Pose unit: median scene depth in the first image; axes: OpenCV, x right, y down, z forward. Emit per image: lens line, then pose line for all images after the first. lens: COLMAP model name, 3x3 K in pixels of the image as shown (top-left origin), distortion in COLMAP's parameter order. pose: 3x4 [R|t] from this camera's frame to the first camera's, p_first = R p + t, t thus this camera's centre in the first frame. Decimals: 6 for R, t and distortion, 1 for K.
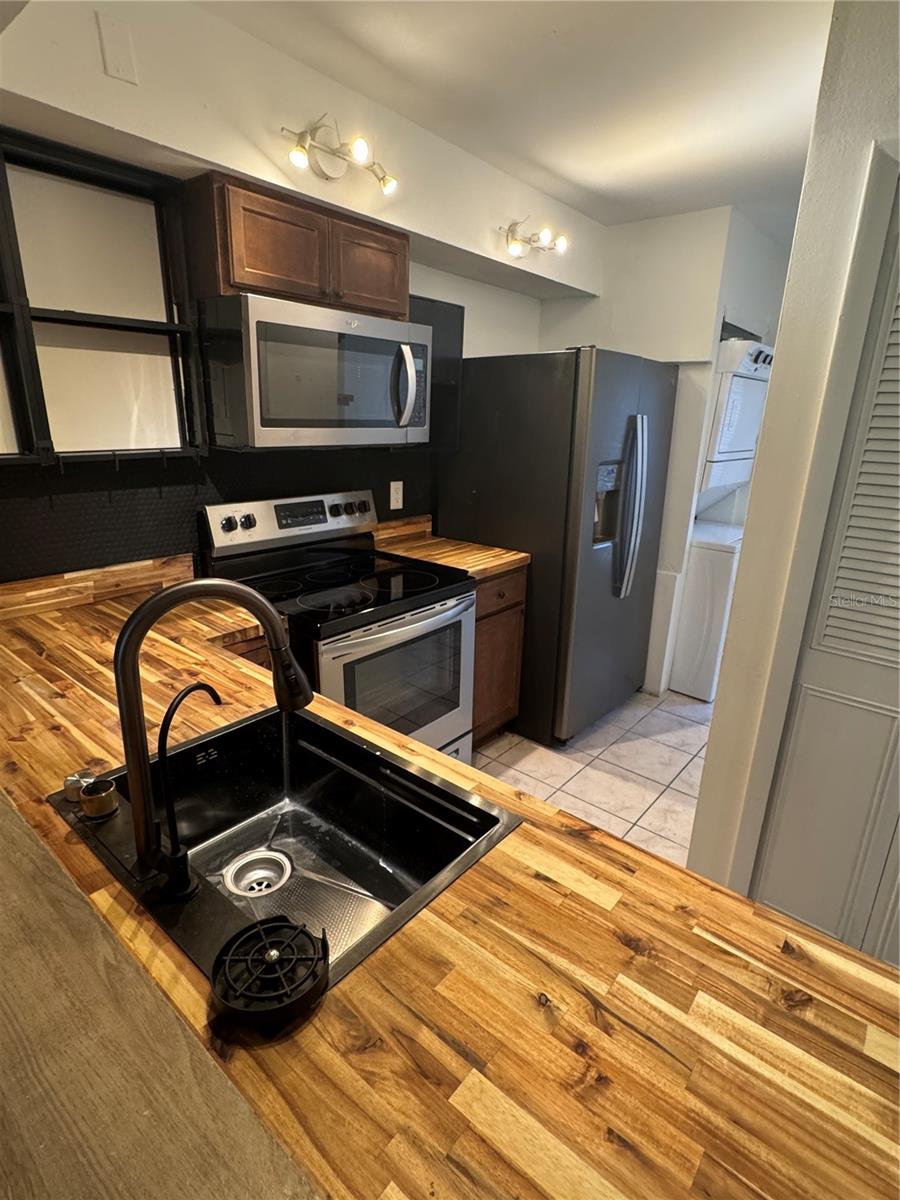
lens RADIAL K [[603.1, 0, 452.9], [0, 603.1, 599.1], [0, 0, 1]] dist [-0.003175, 0.000404]
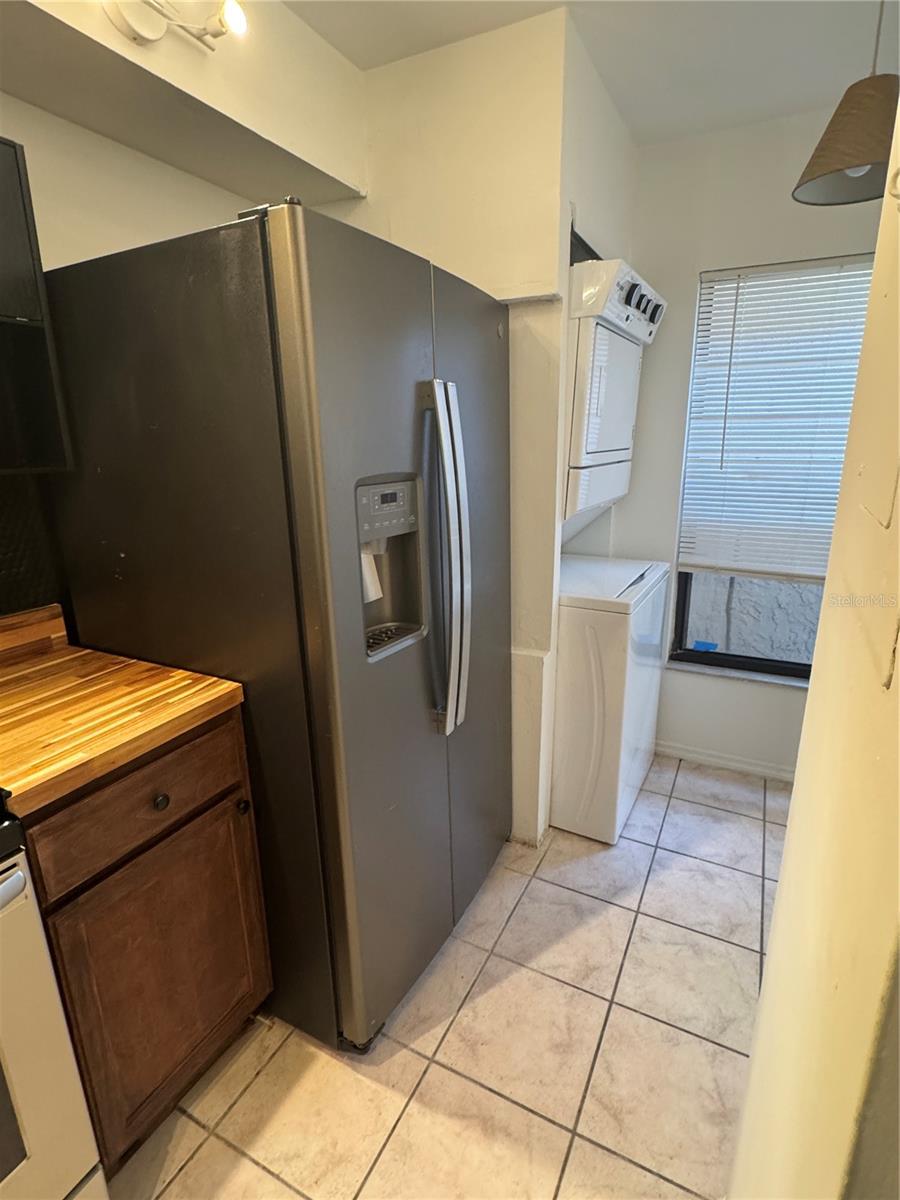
lens RADIAL K [[603.1, 0, 453.9], [0, 603.1, 596.7], [0, 0, 1]] dist [-0.003175, 0.000404]
pose [[0.973397, -0.095998, 0.208044, 0.249868], [0.103751, 0.994246, -0.026659, -0.141142], [-0.204288, 0.047534, 0.977756, 0.645765]]
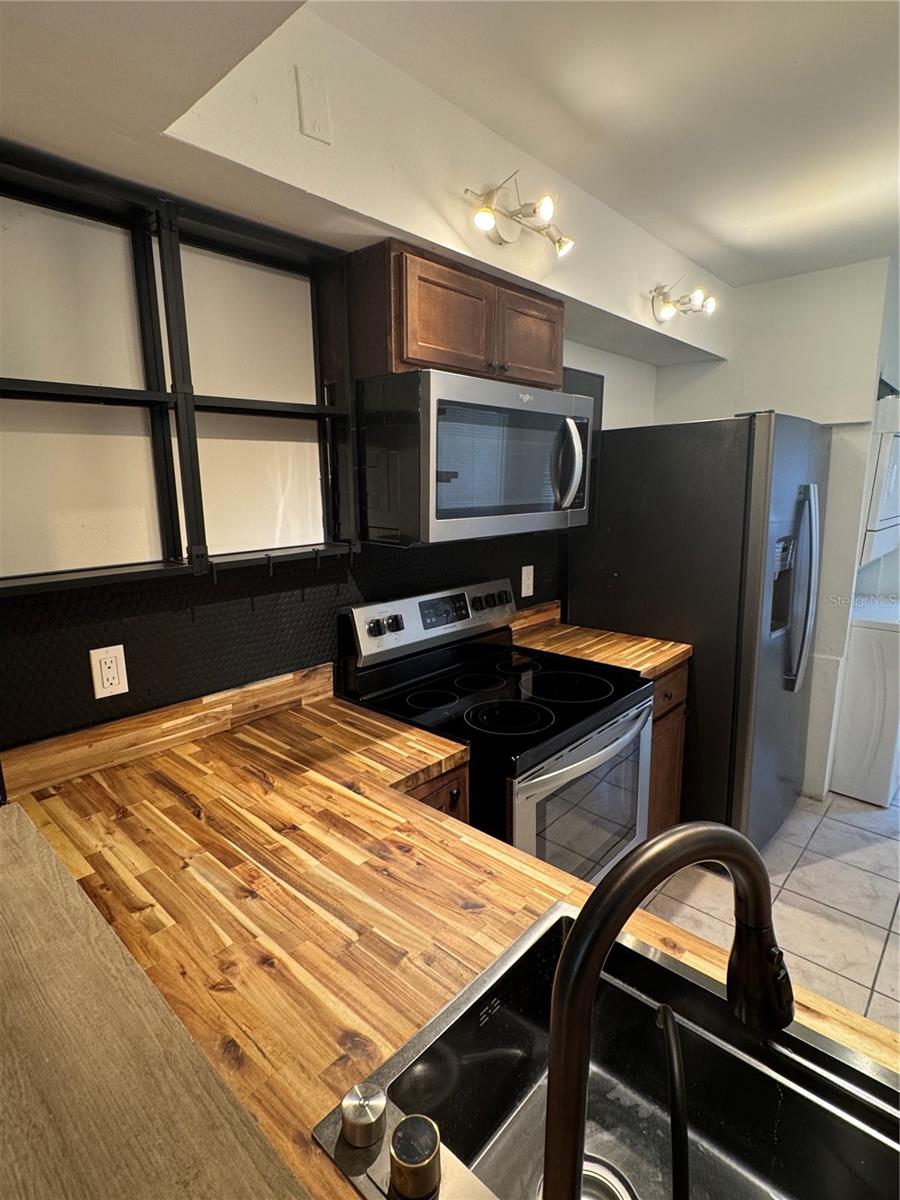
lens RADIAL K [[603.1, 0, 449.1], [0, 603.1, 596.9], [0, 0, 1]] dist [-0.003175, 0.000404]
pose [[0.998180, -0.027830, -0.053499, -0.217332], [0.021747, 0.993571, -0.111103, -0.069552], [0.056247, 0.109738, 0.992368, 0.145040]]
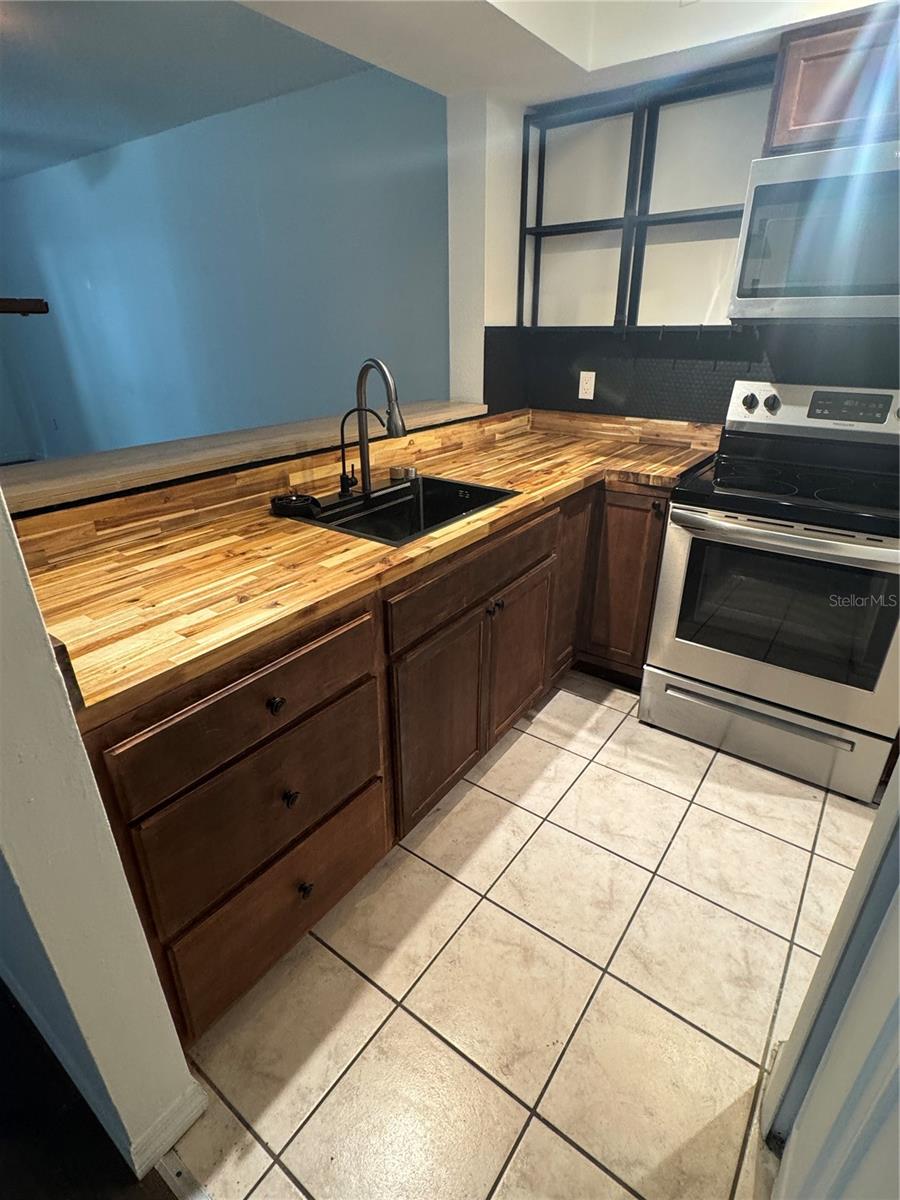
lens RADIAL K [[603.1, 0, 450.5], [0, 603.1, 598.5], [0, 0, 1]] dist [-0.003175, 0.000404]
pose [[0.065659, 0.391675, -0.917758, 0.689253], [-0.289398, 0.887686, 0.358137, -0.042918], [0.954954, 0.242082, 0.171634, 0.396837]]
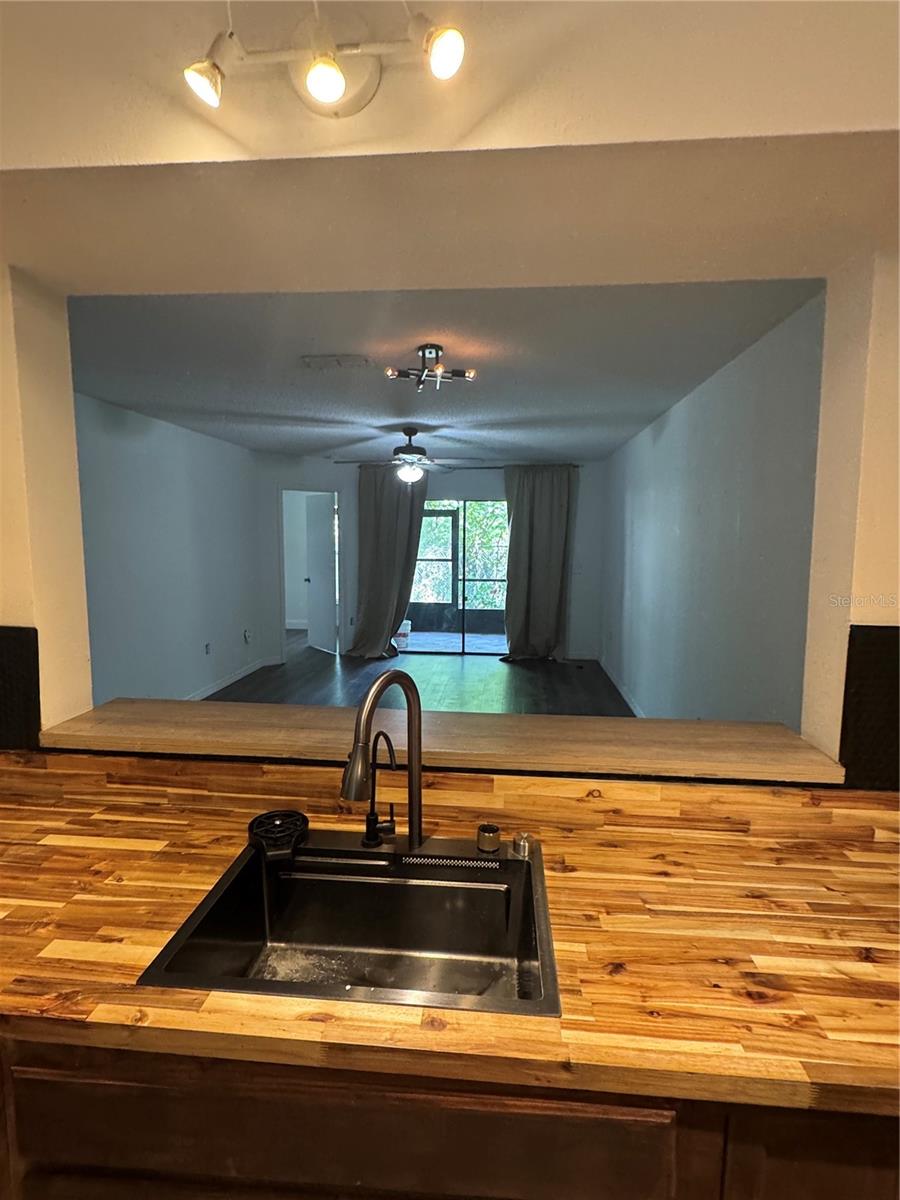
lens RADIAL K [[603.1, 0, 448.3], [0, 603.1, 599.3], [0, 0, 1]] dist [-0.003175, 0.000404]
pose [[-0.823701, 0.023703, -0.566529, 0.101374], [-0.198699, 0.923707, 0.327543, -0.250641], [0.531070, 0.382367, -0.756148, 0.760453]]
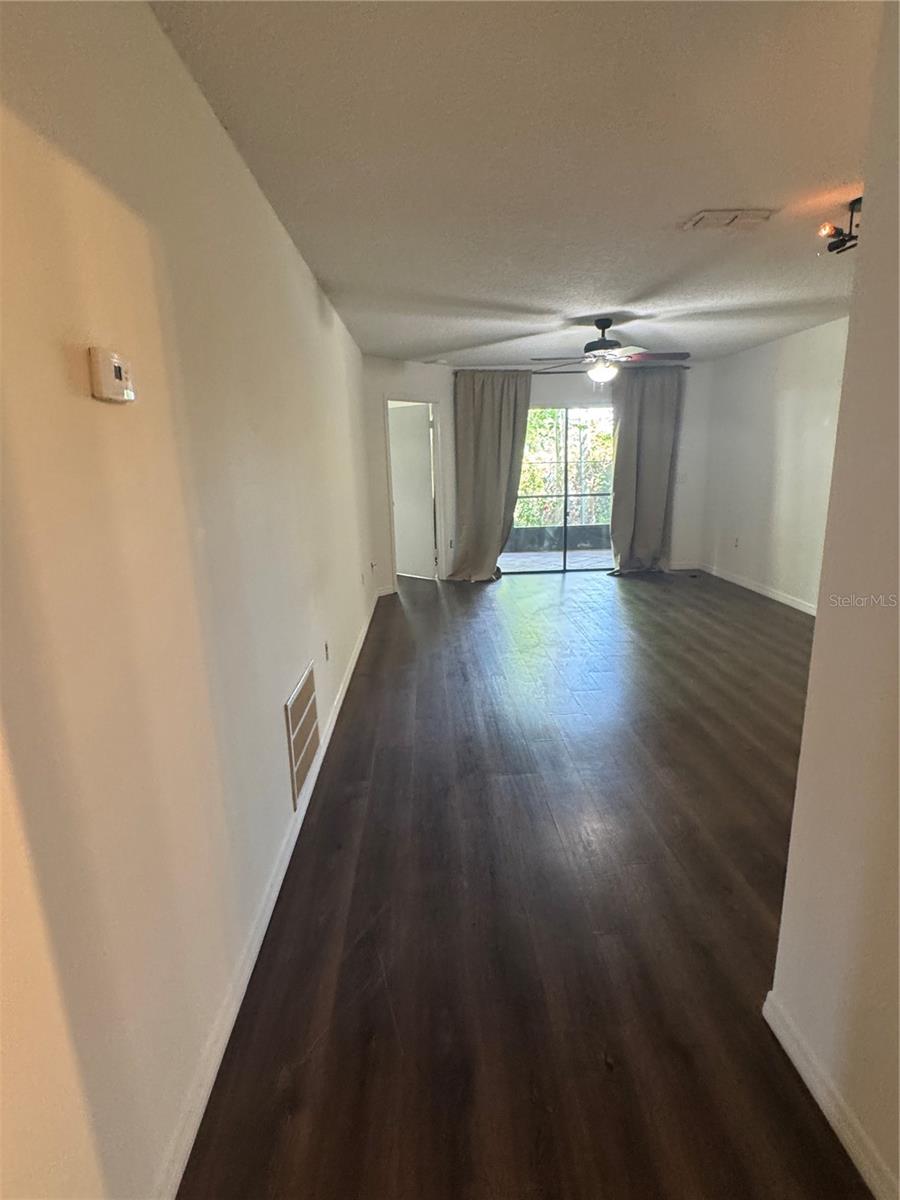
lens RADIAL K [[603.1, 0, 456.1], [0, 603.1, 601.9], [0, 0, 1]] dist [-0.003175, 0.000404]
pose [[-0.736935, 0.149862, -0.659142, 0.816361], [-0.193814, 0.887329, 0.418431, 0.033774], [0.647582, 0.436107, -0.624858, 0.044897]]
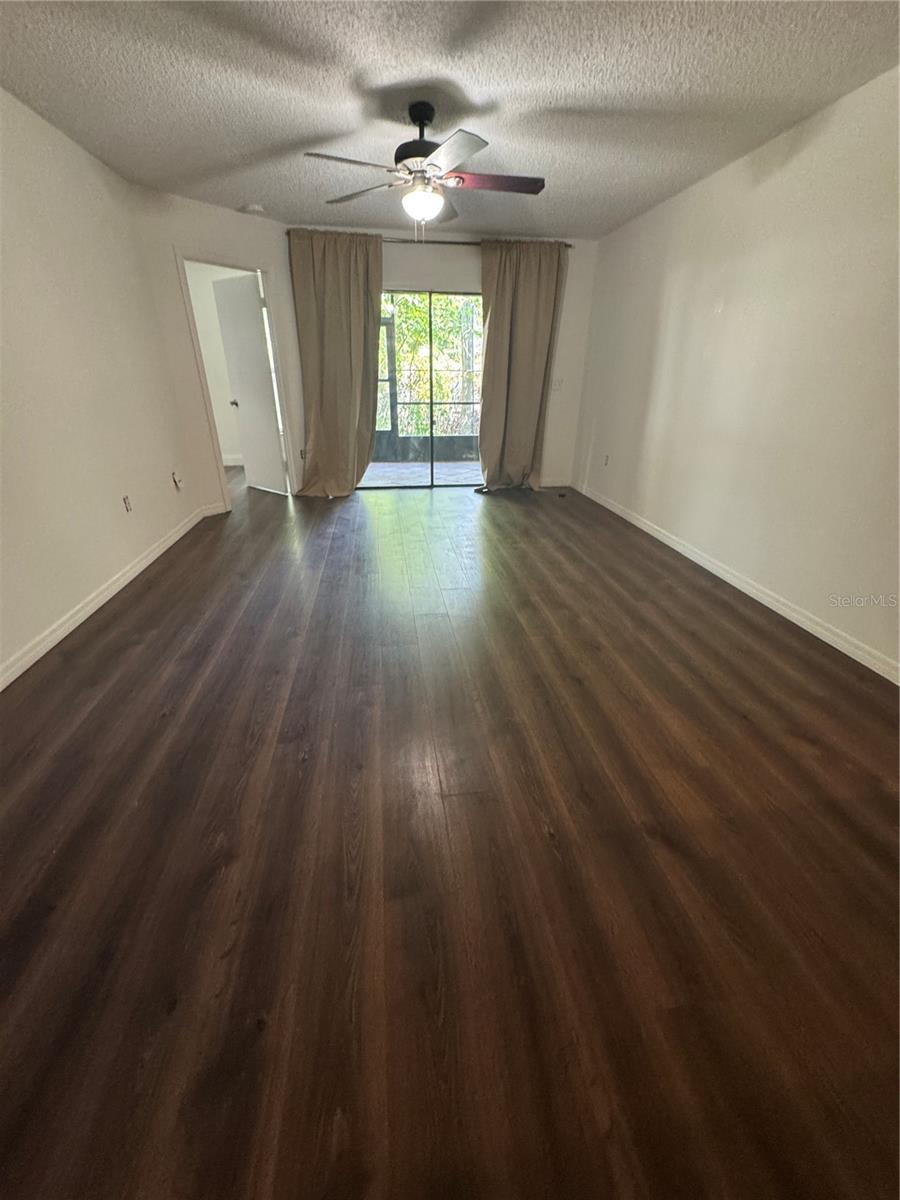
lens RADIAL K [[478.1, 0, 453.5], [0, 478.1, 603.3], [0, 0, 1]] dist [-0.003041, -0.000022]
pose [[-0.664181, 0.295541, -0.686673, -0.095661], [-0.249317, 0.778381, 0.576163, 0.181264], [0.704773, 0.553876, -0.443302, -0.217579]]
